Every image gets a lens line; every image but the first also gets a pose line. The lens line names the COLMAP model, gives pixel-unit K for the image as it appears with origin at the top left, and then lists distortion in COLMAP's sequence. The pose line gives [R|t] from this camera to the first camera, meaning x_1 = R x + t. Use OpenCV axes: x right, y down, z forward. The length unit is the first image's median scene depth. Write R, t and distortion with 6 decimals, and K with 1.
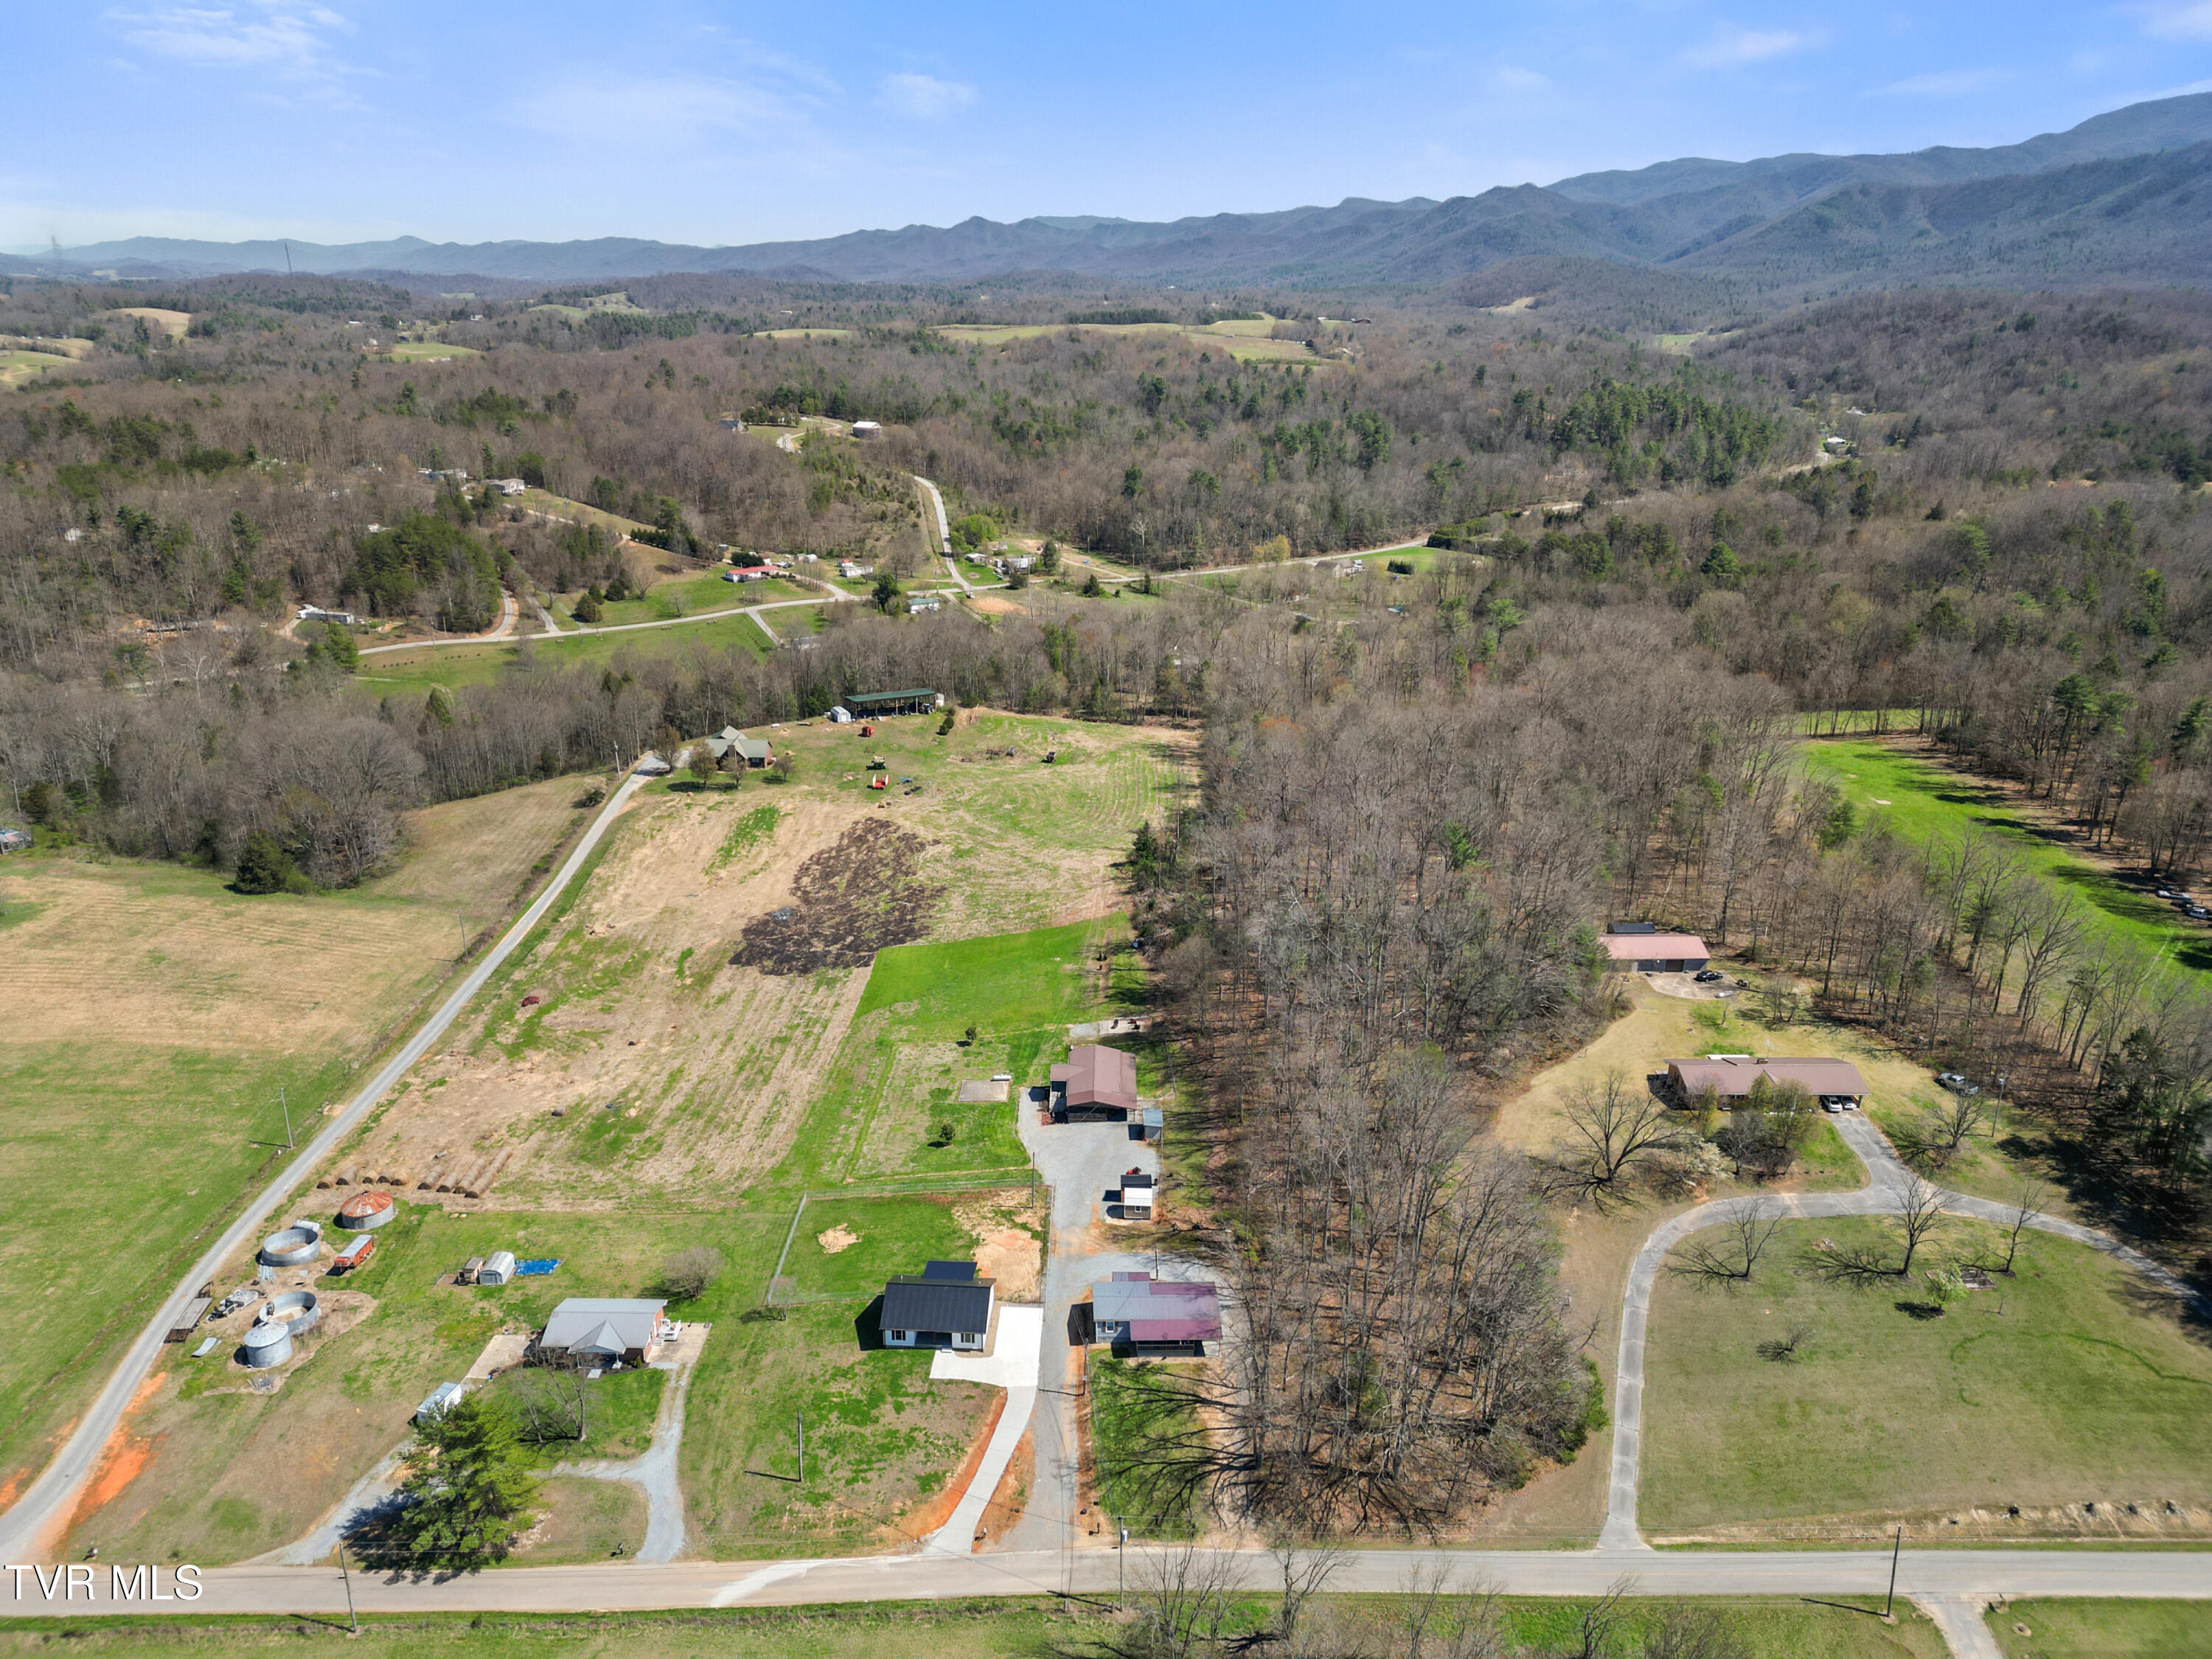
lens RADIAL K [[1531.6, 0, 1106.0], [0, 1531.6, 829.5], [0, 0, 1]] dist [0.050442, -0.021287]
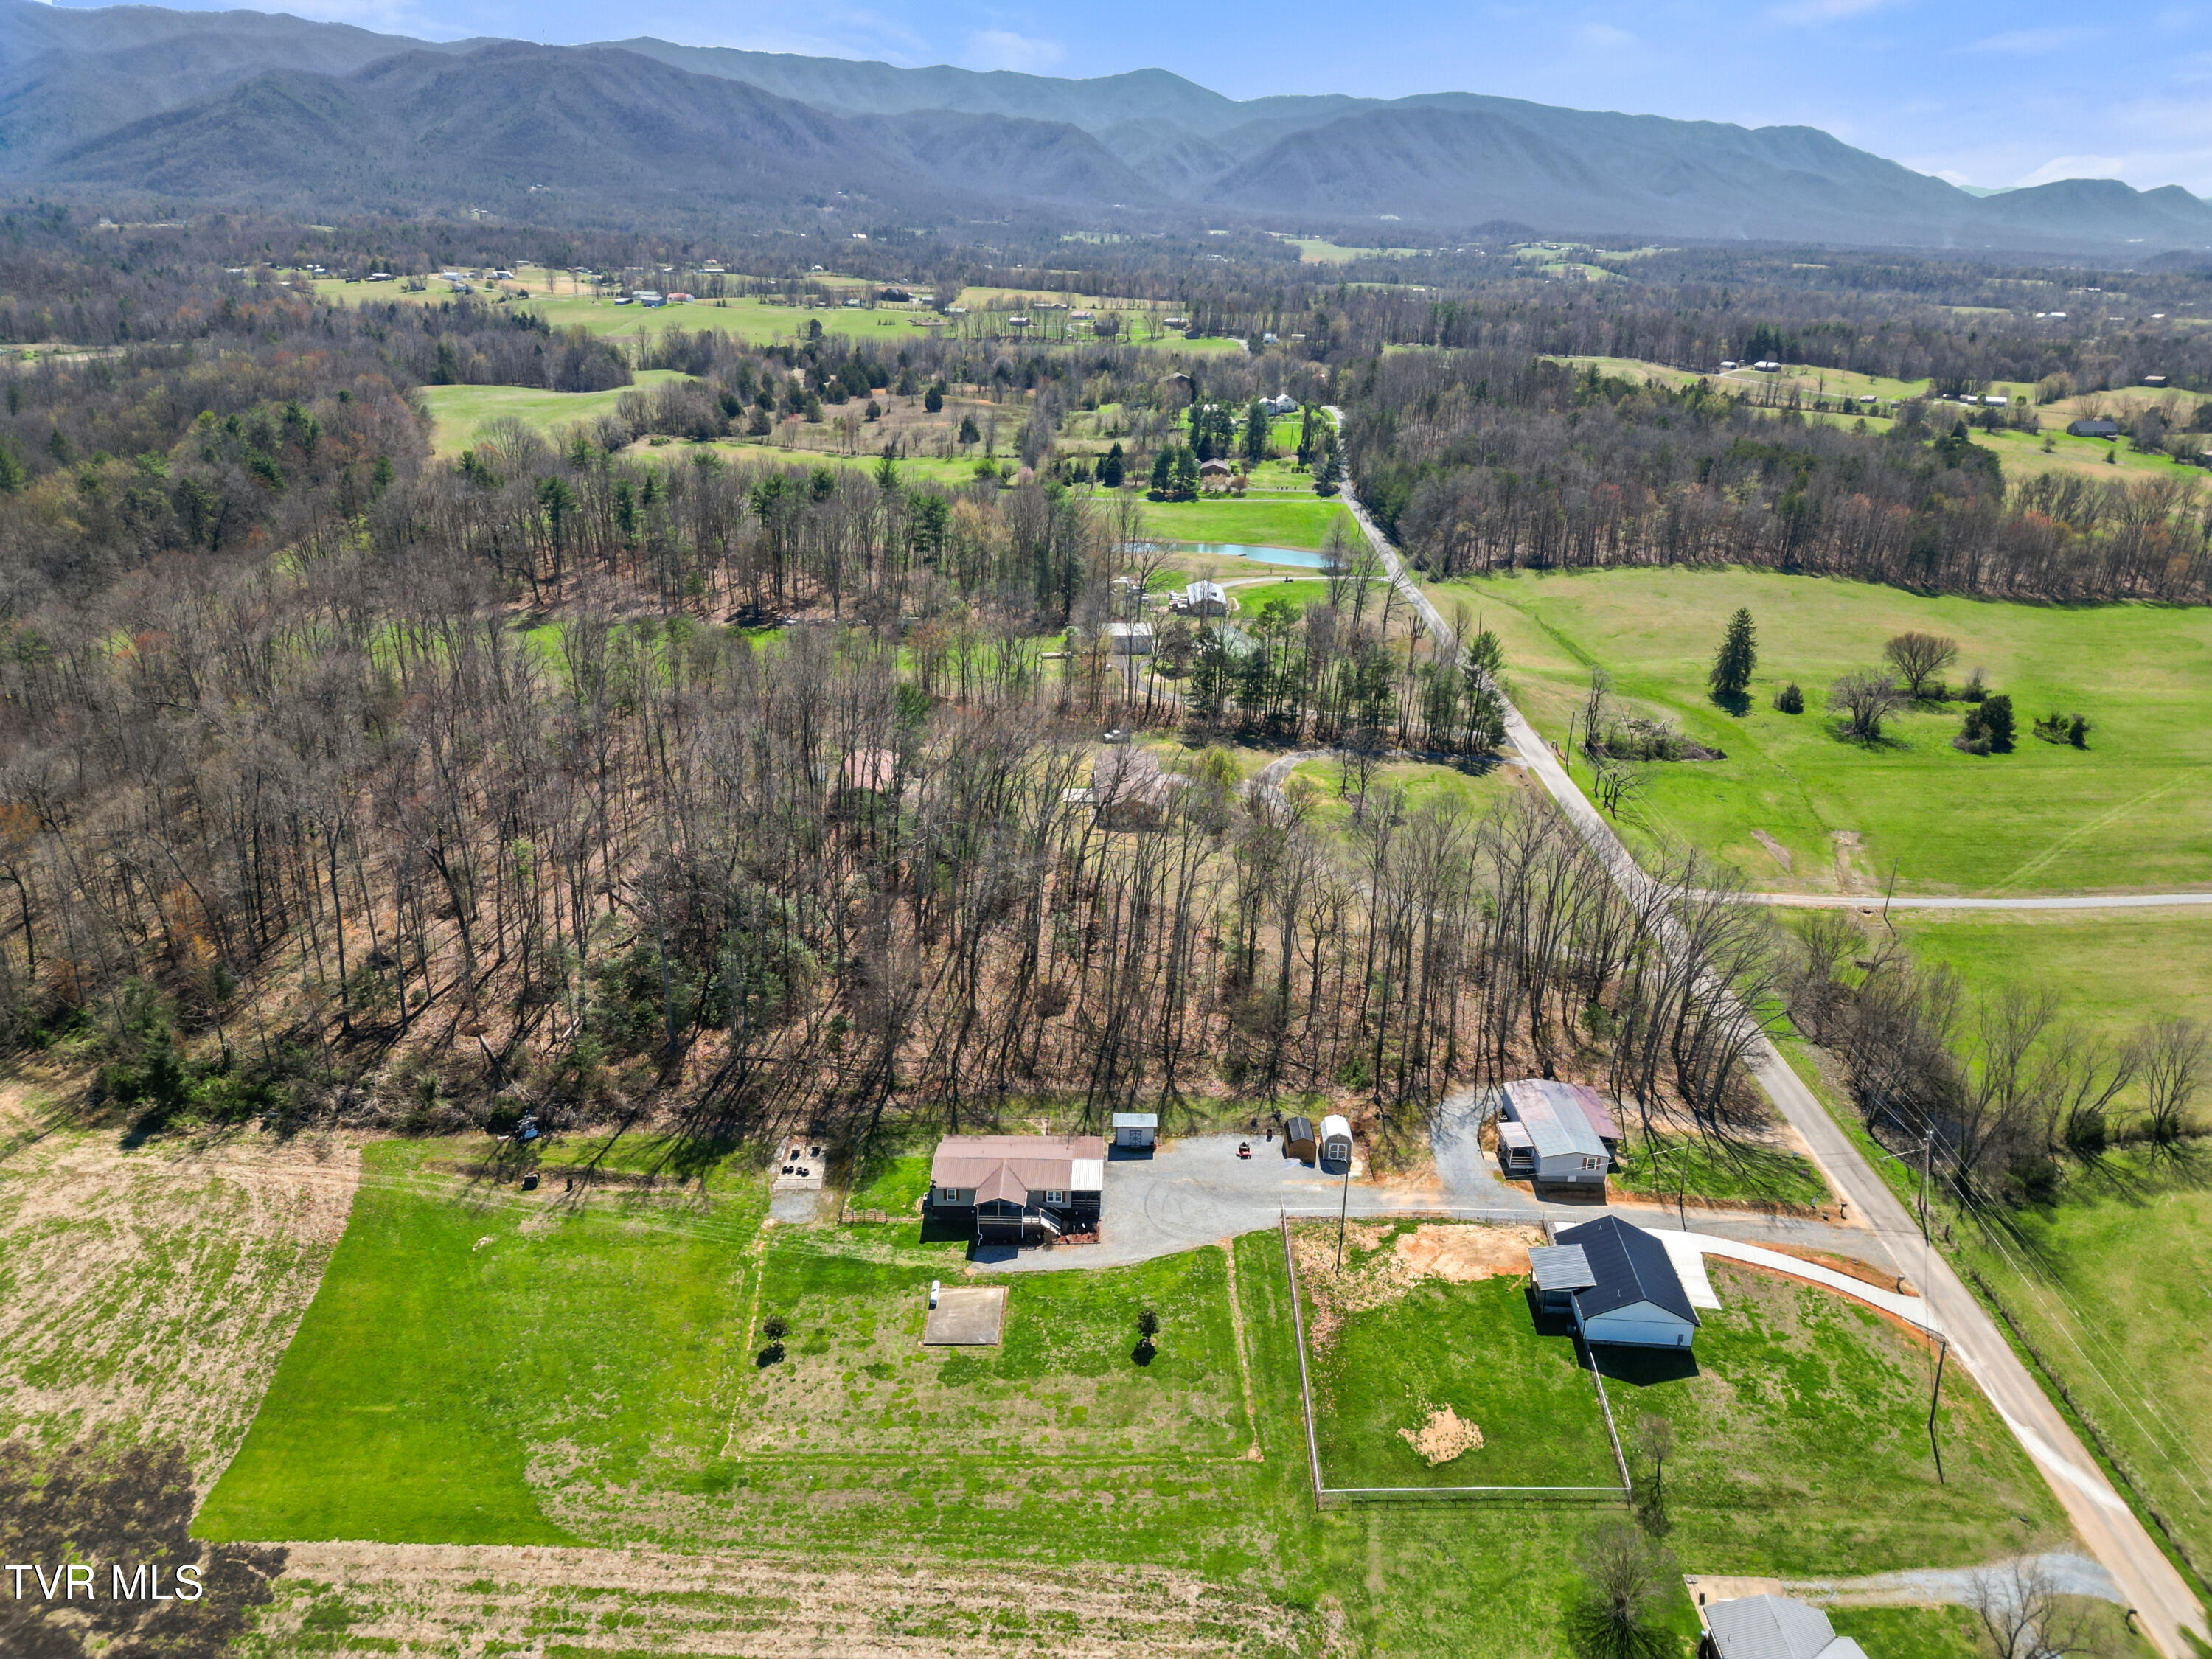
lens RADIAL K [[1543.3, 0, 1106.0], [0, 1543.3, 829.5], [0, 0, 1]] dist [0.061372, -0.053017]
pose [[0.008121, -0.376096, 0.926545, -0.595274], [0.328231, 0.876240, 0.352800, -0.198760], [-0.944563, 0.301256, 0.130563, 0.853018]]
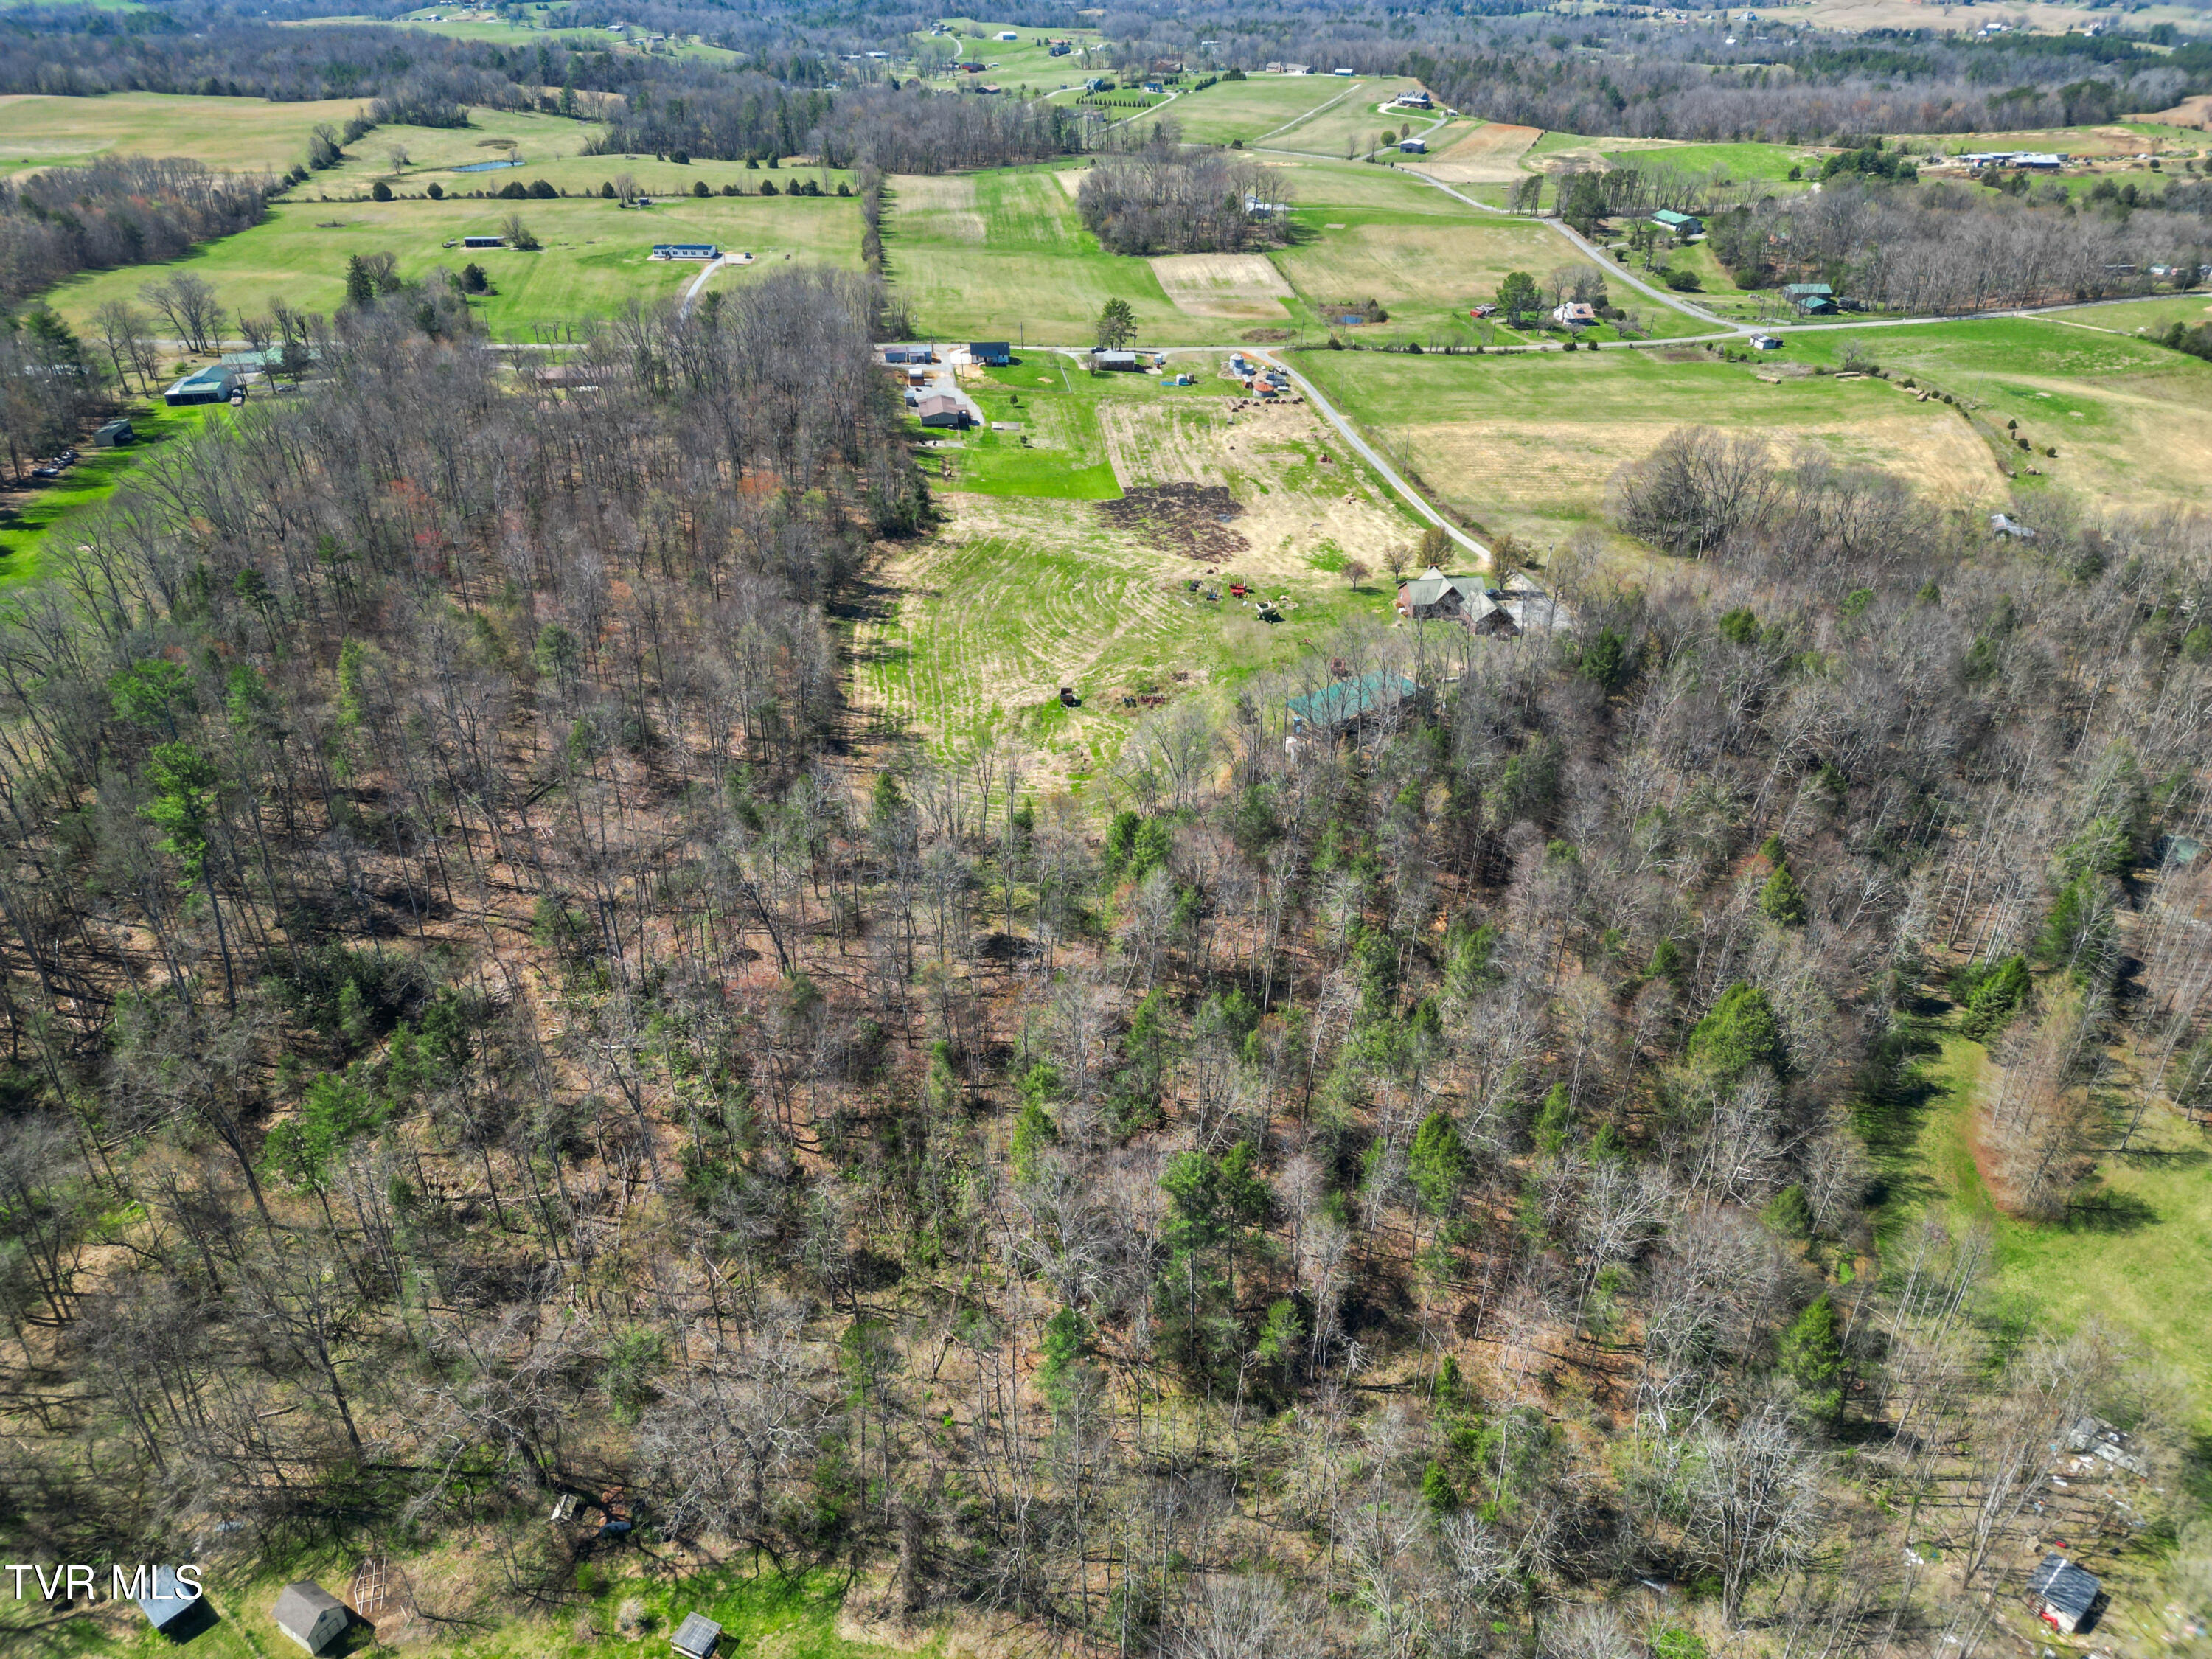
lens RADIAL K [[1531.6, 0, 1106.0], [0, 1531.6, 829.5], [0, 0, 1]] dist [0.050442, -0.021287]
pose [[-0.989155, 0.057032, -0.135353, 0.076524], [-0.067609, 0.641306, 0.764300, -0.946239], [0.130393, 0.765162, -0.630495, 2.623749]]
